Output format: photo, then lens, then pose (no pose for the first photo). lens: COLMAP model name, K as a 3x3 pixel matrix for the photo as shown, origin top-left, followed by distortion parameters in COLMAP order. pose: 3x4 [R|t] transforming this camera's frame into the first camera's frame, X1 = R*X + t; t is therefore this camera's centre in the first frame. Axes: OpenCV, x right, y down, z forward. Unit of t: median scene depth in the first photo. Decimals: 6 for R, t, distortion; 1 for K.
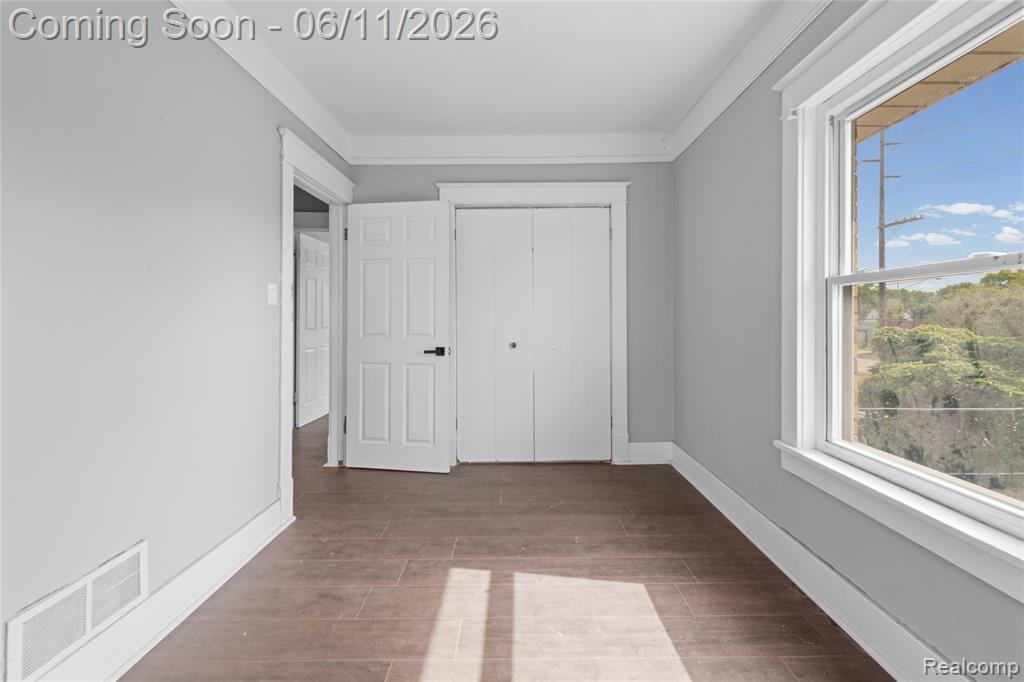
lens RADIAL K [[396.3, 0, 510.4], [0, 396.3, 320.8], [0, 0, 1]] dist [0.000559, -0.000043]
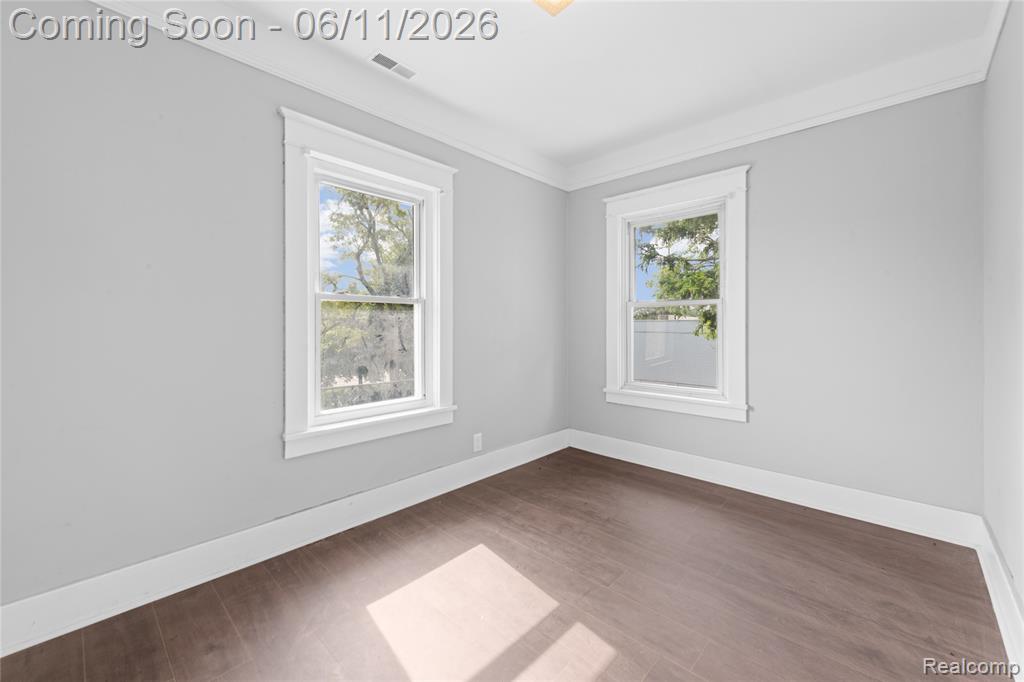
lens RADIAL K [[410.0, 0, 511.9], [0, 410.0, 320.7], [0, 0, 1]] dist [0.002954, -0.000175]
pose [[-0.735891, 0.004158, 0.677087, -0.665685], [-0.000145, 0.999980, -0.006299, -0.008797], [-0.677100, -0.004733, -0.735876, 1.706047]]
